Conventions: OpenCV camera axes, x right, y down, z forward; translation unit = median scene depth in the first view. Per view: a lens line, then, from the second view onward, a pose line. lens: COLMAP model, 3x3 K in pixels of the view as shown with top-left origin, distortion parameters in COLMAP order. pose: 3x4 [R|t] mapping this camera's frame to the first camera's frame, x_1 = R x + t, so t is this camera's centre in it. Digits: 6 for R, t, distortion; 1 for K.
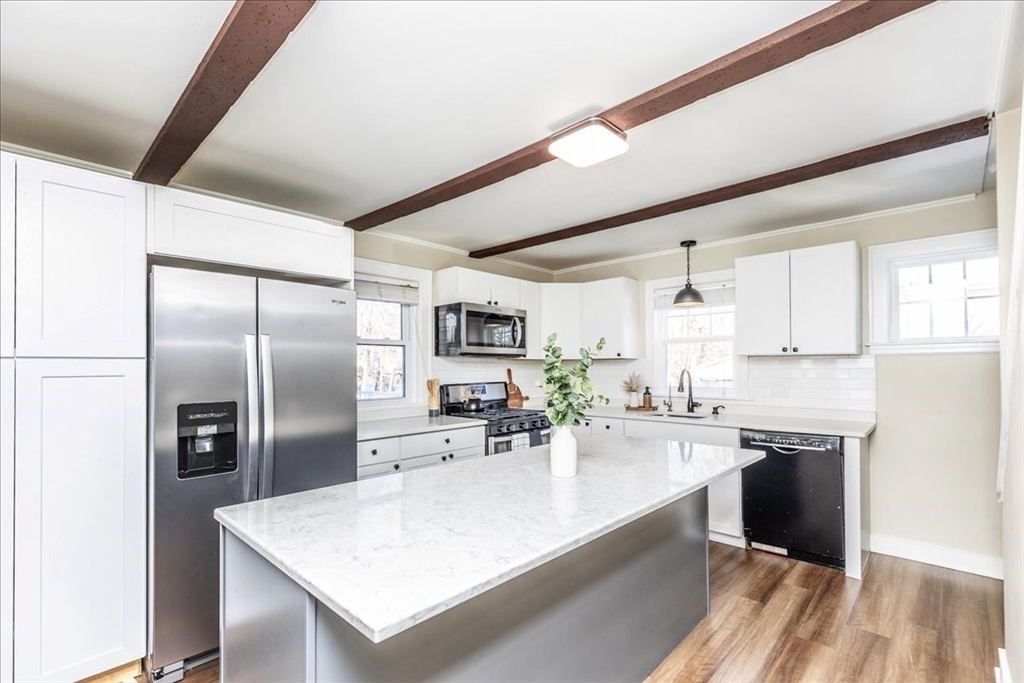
lens RADIAL K [[458.8, 0, 504.6], [0, 458.8, 365.7], [0, 0, 1]] dist [0.009640, -0.002595]
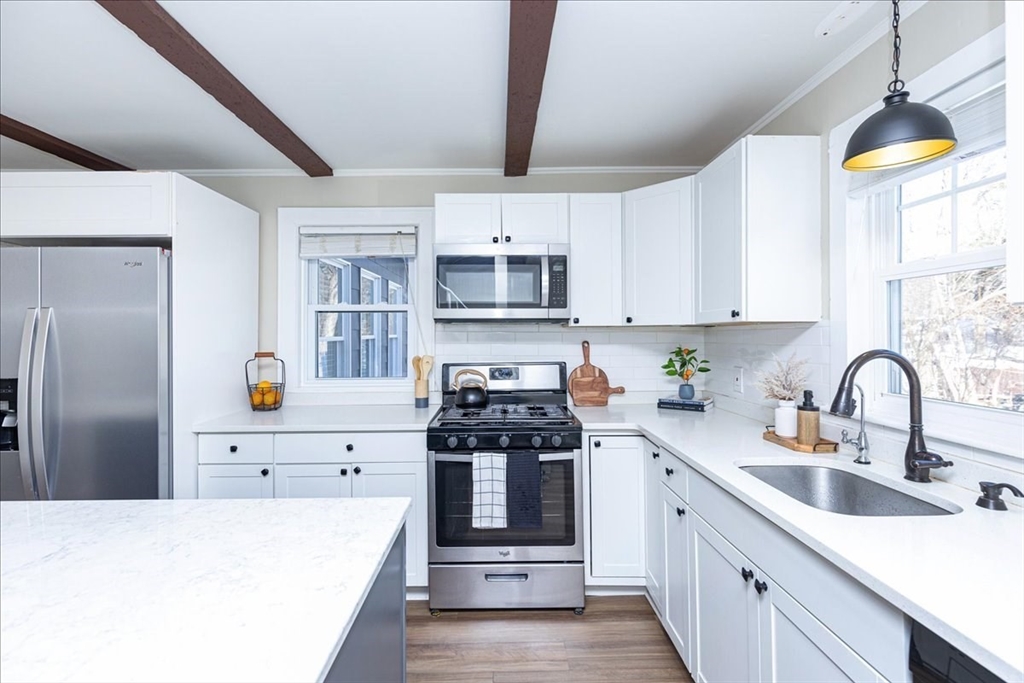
lens RADIAL K [[458.8, 0, 509.3], [0, 458.8, 336.7], [0, 0, 1]] dist [0.009640, -0.002595]
pose [[0.700862, 0.002715, -0.713292, 0.455376], [0.006871, 0.999921, 0.010558, -0.007588], [0.713264, -0.012301, 0.700787, 0.582523]]
